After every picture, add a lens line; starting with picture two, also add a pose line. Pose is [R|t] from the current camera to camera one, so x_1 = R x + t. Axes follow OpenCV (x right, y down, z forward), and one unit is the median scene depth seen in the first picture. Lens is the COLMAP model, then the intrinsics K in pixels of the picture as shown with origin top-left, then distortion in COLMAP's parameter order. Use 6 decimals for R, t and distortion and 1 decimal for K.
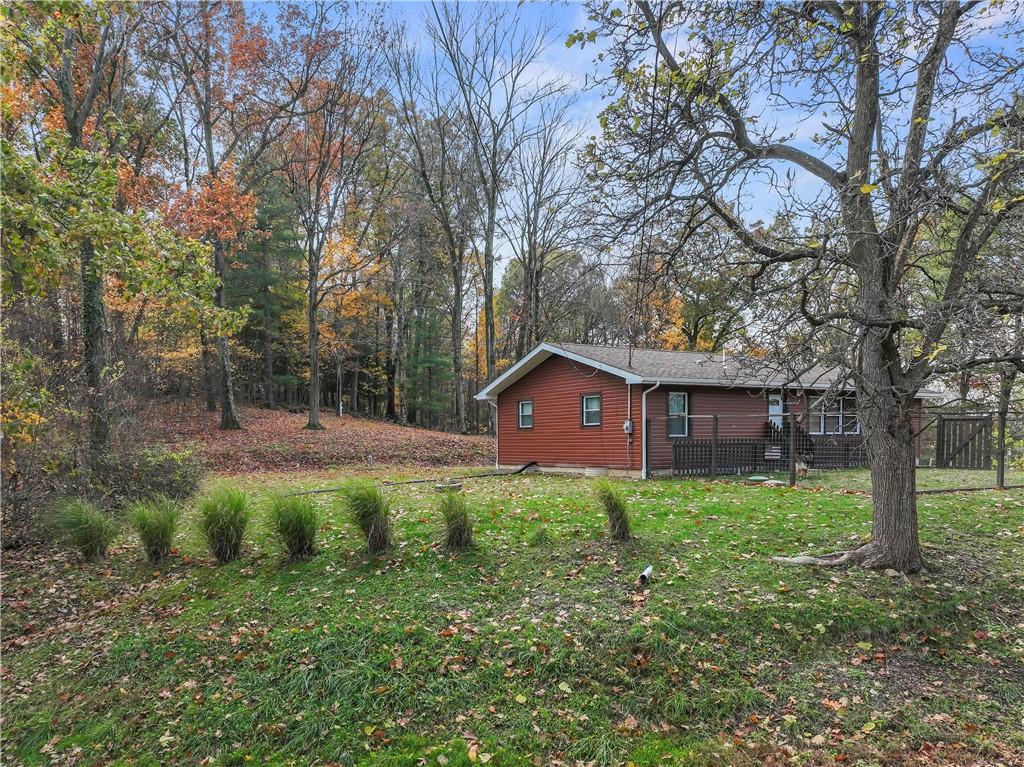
lens RADIAL K [[740.8, 0, 512.0], [0, 740.8, 383.5], [0, 0, 1]] dist [0.001581, -0.002120]
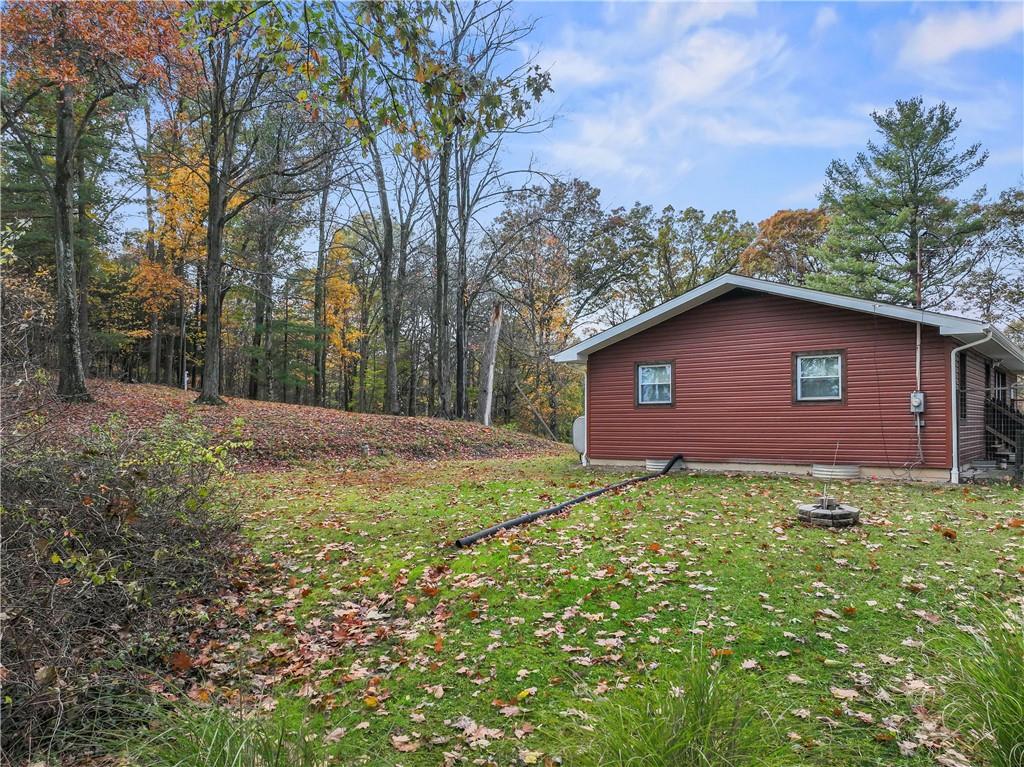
lens RADIAL K [[722.3, 0, 511.4], [0, 722.3, 410.7], [0, 0, 1]] dist [0.000051, -0.000240]
pose [[0.949401, 0.014352, 0.313738, -0.326436], [-0.031767, 0.998220, 0.050466, 0.039103], [-0.312455, -0.057879, 0.948168, 0.448471]]
